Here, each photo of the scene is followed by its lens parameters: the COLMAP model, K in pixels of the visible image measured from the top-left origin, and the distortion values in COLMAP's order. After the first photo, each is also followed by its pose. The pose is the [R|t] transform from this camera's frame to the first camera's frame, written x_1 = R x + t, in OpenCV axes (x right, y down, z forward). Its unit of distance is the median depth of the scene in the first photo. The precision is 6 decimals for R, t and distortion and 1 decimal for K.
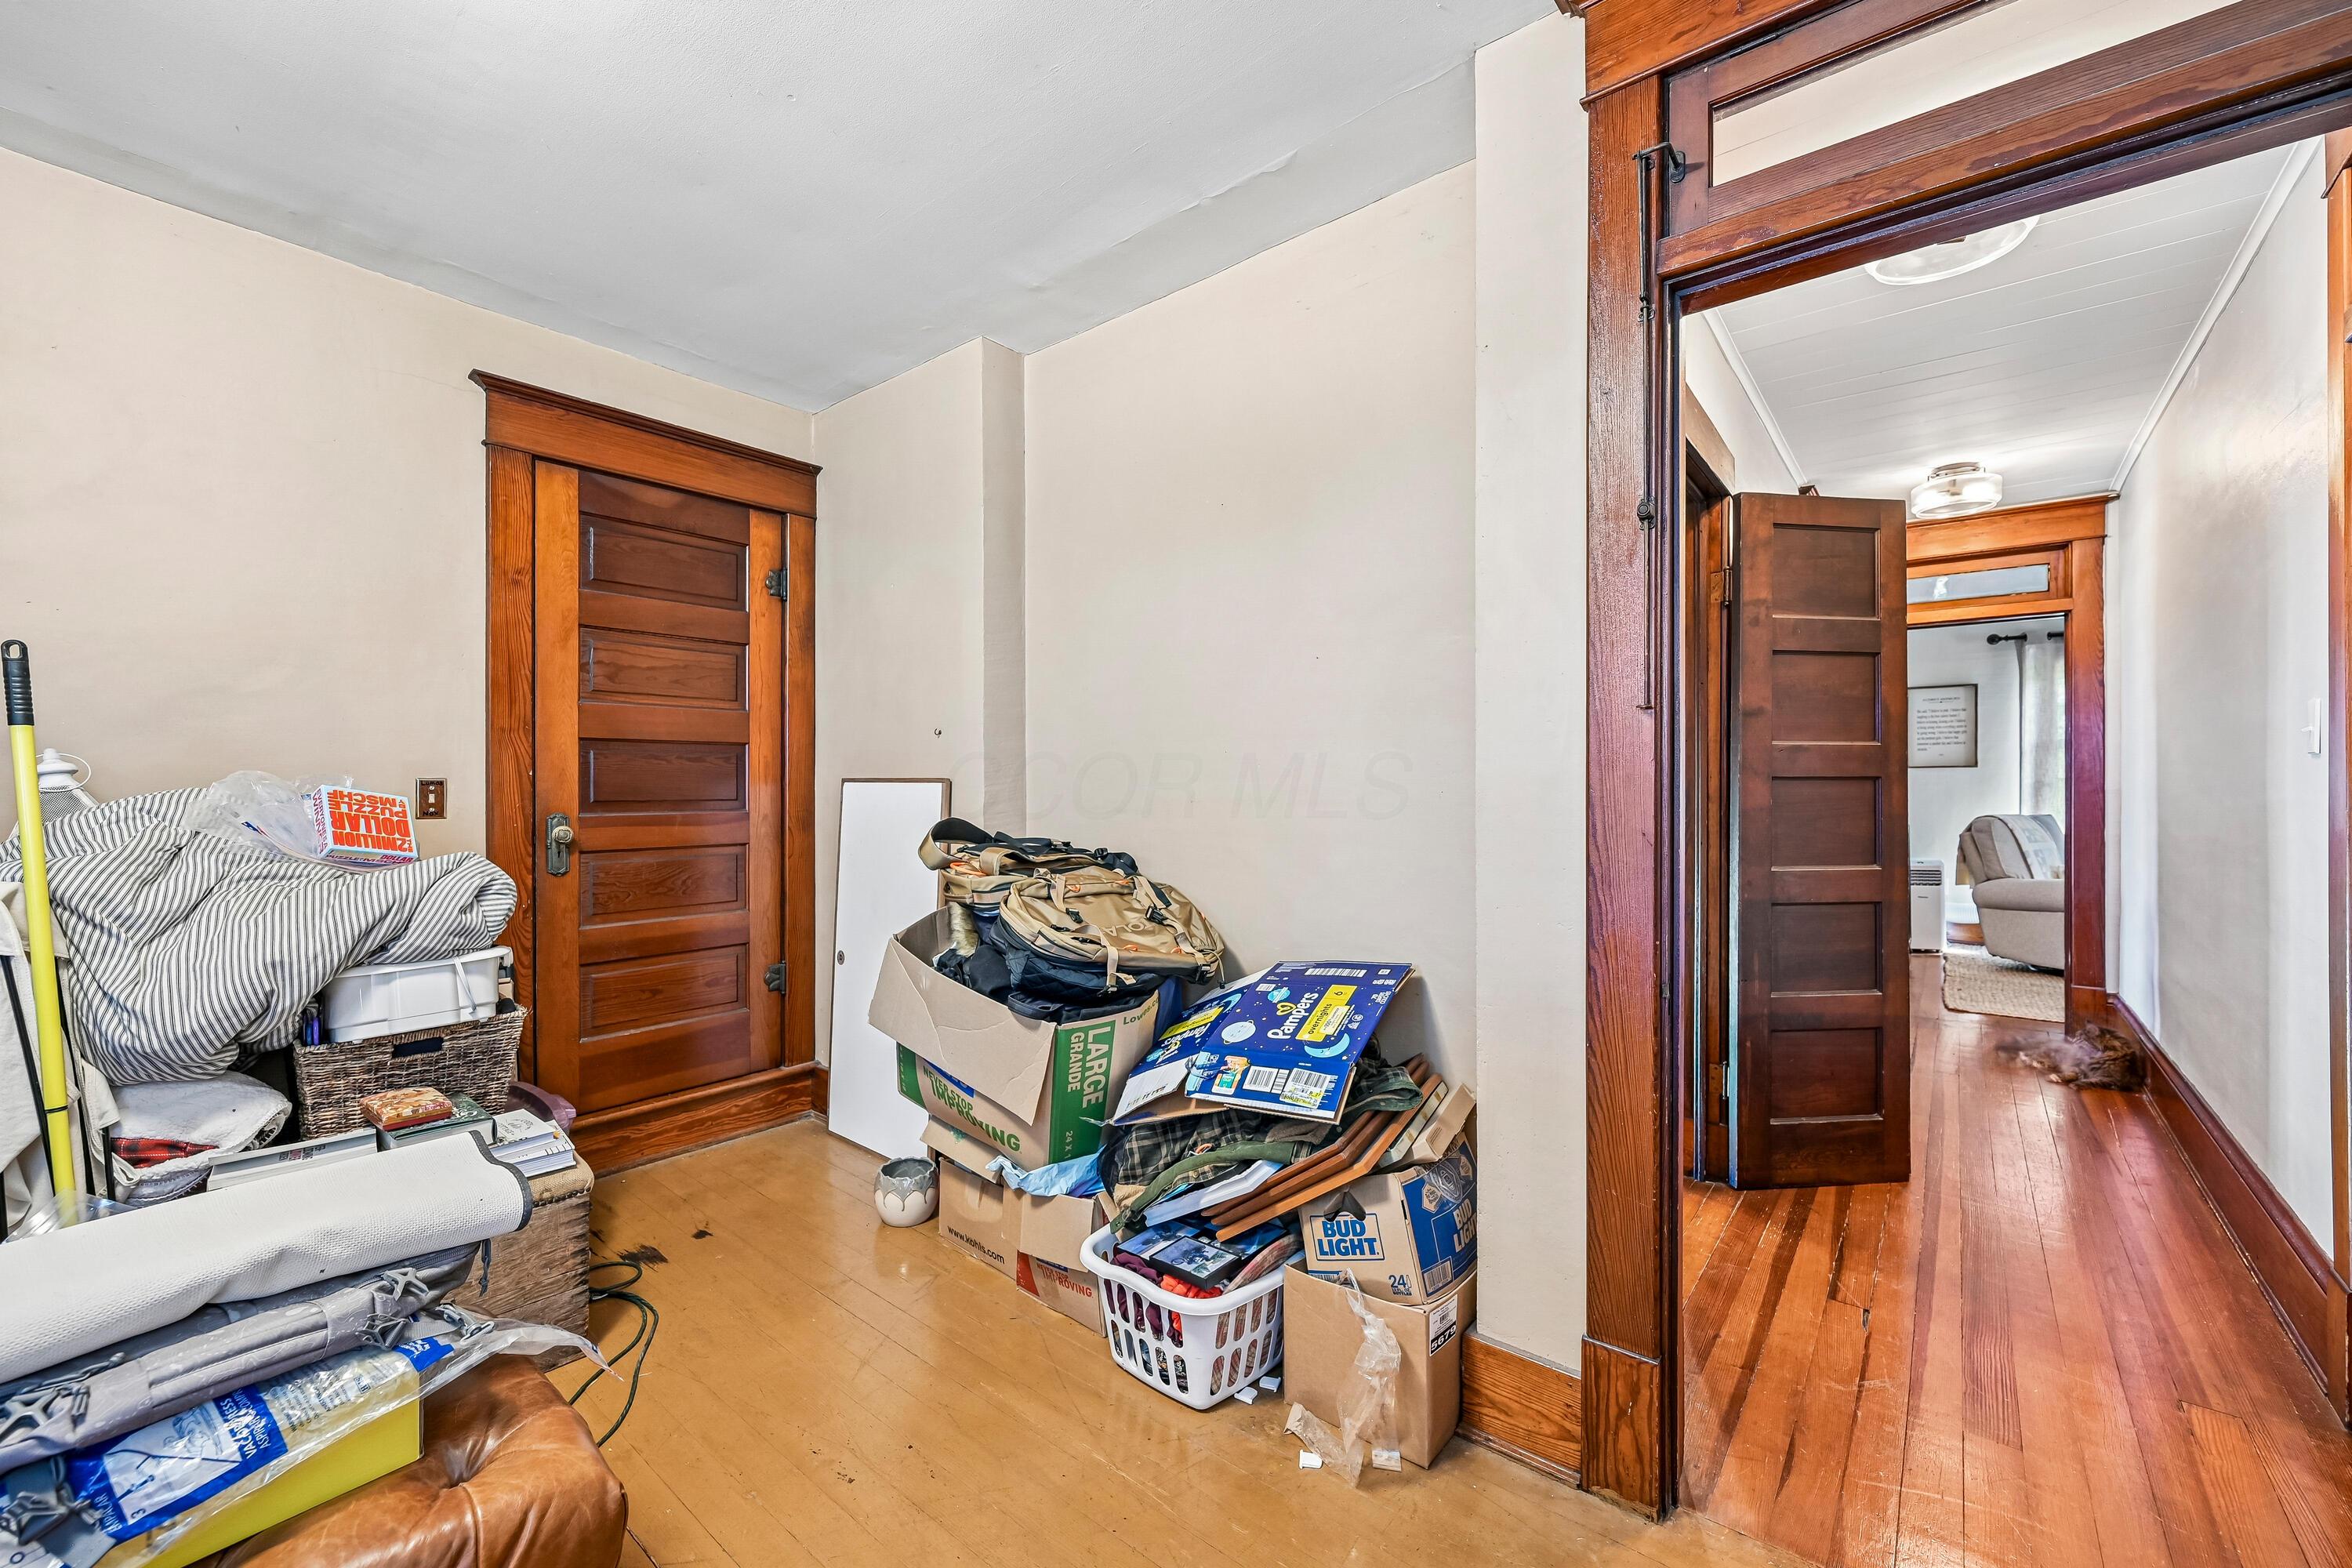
lens RADIAL K [[951.2, 0, 1176.0], [0, 951.2, 784.0], [0, 0, 1]] dist [0.000049, 0.000169]
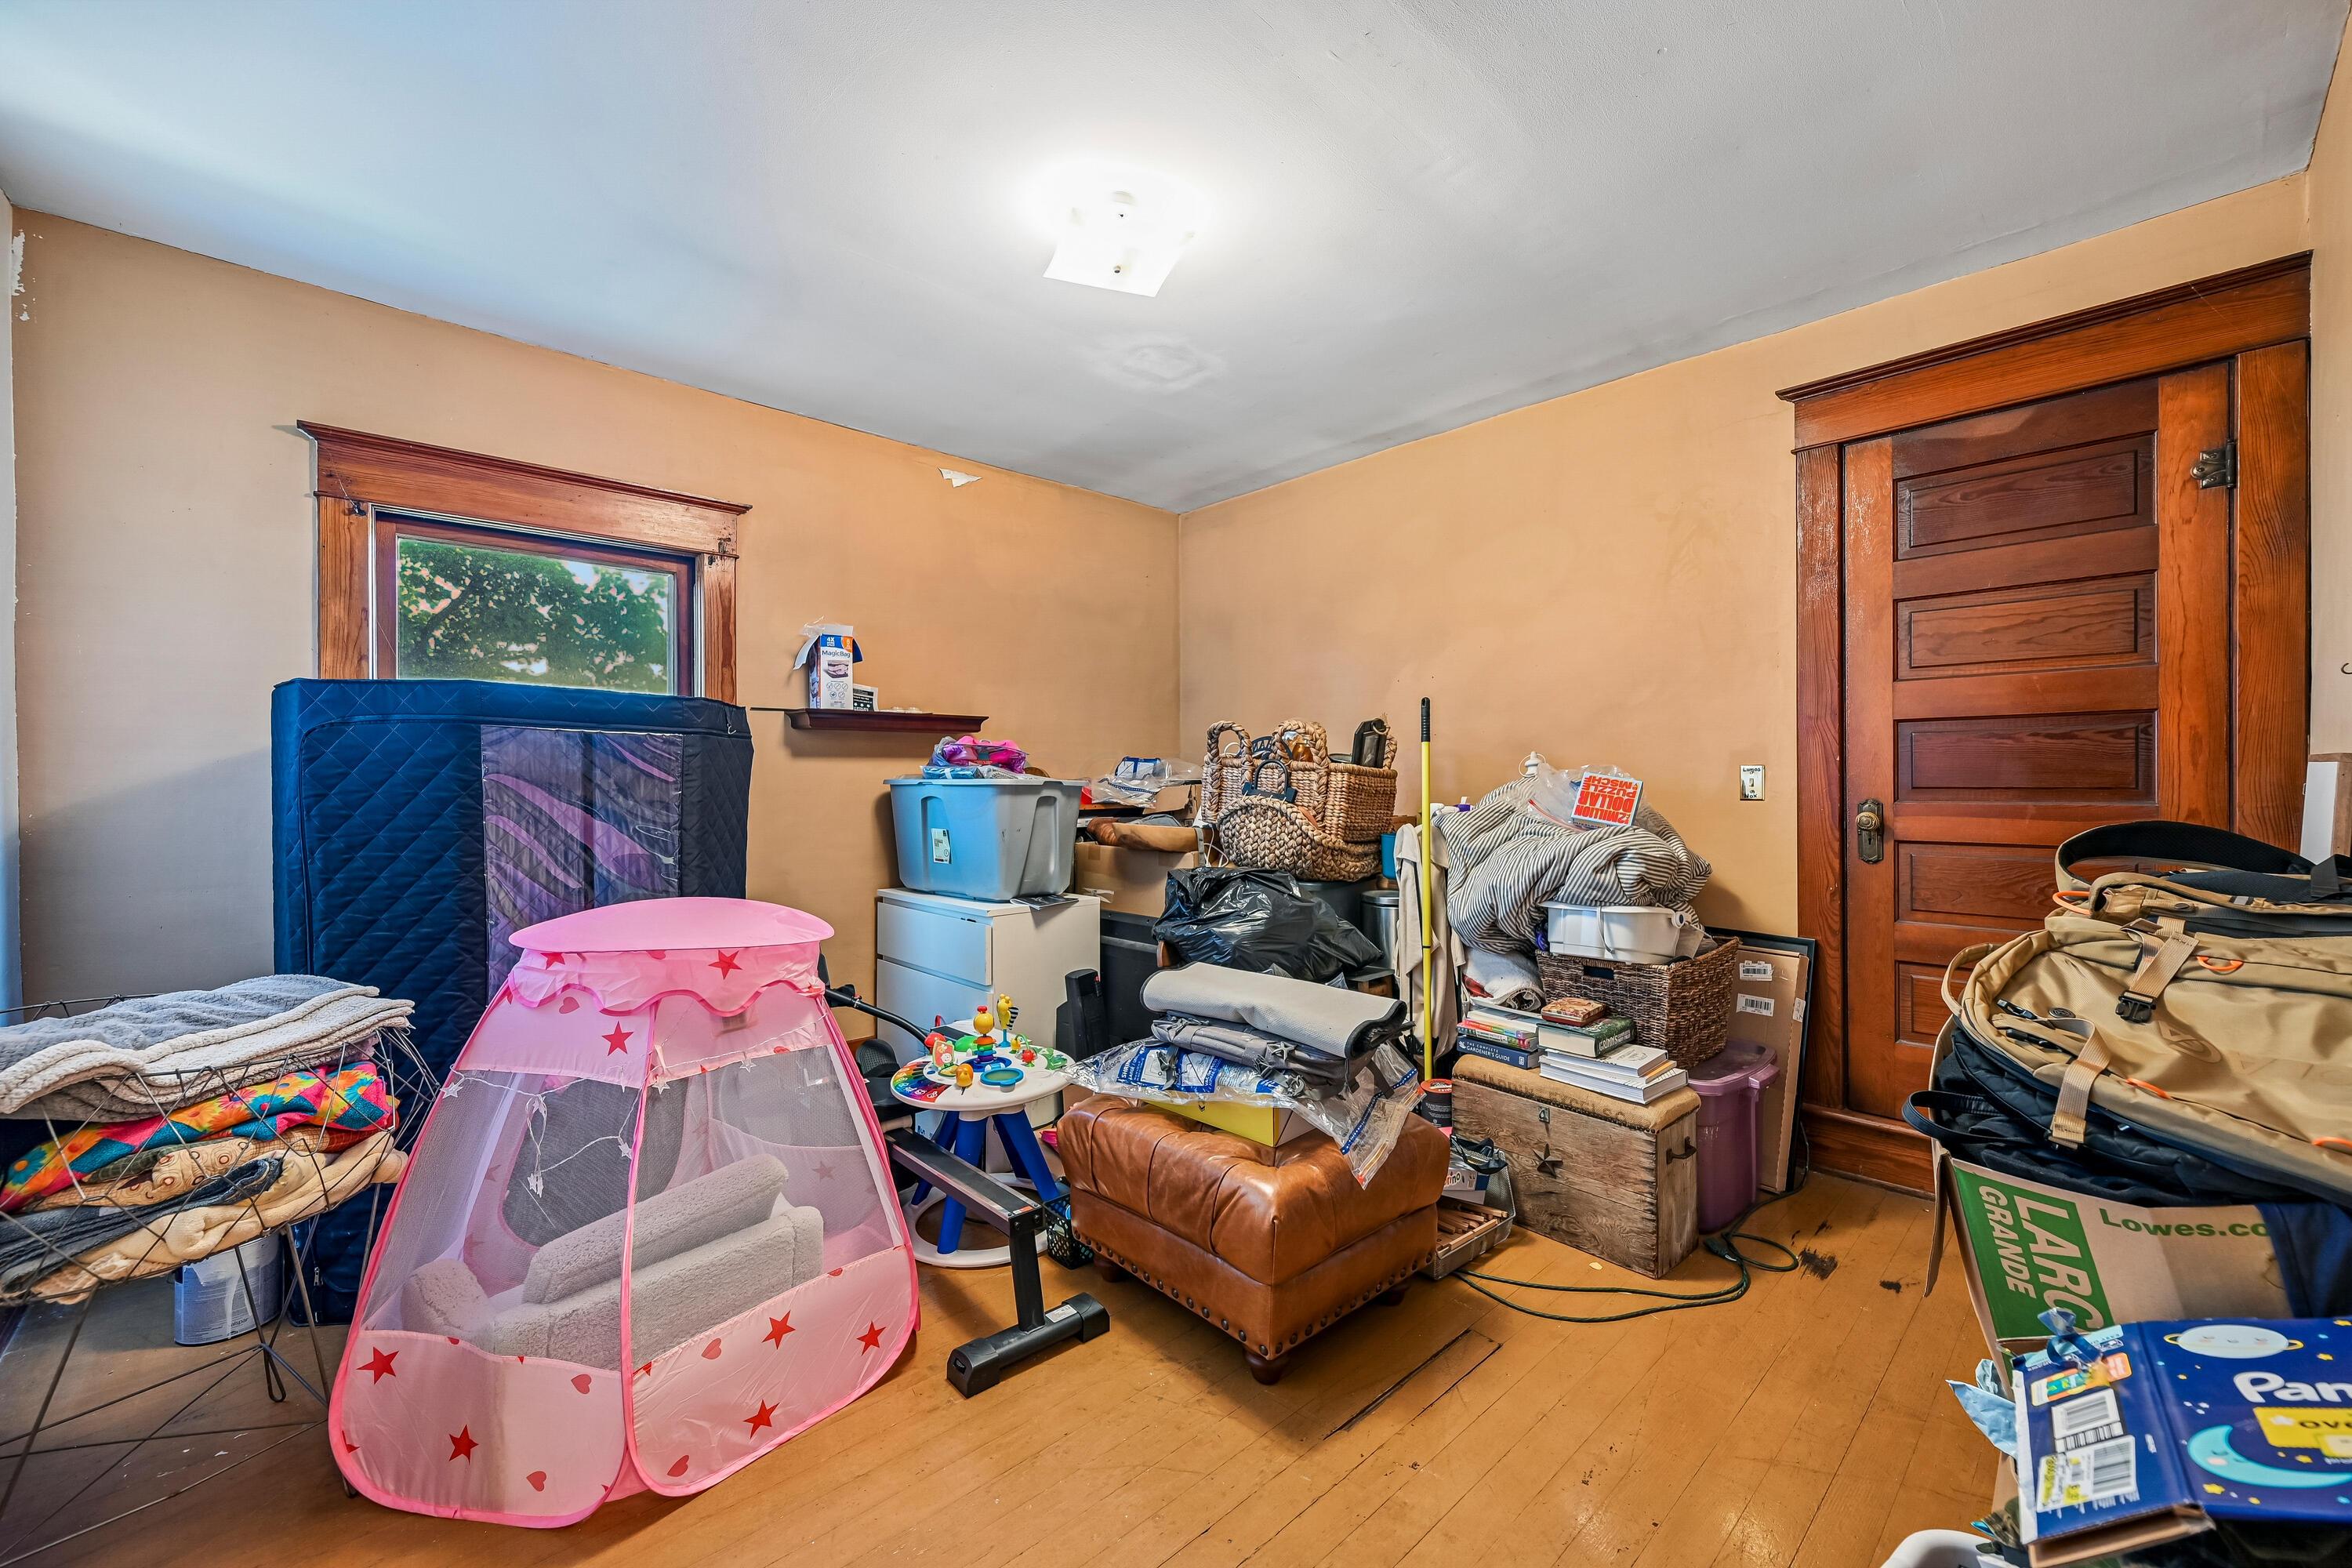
lens RADIAL K [[930.9, 0, 1176.4], [0, 930.9, 779.2], [0, 0, 1]] dist [-0.000343, 0.000084]
pose [[-0.132787, 0.003172, -0.991139, 0.416901], [0.007437, 0.999970, 0.002204, 0.003166], [0.991117, -0.007078, -0.132807, 0.452671]]
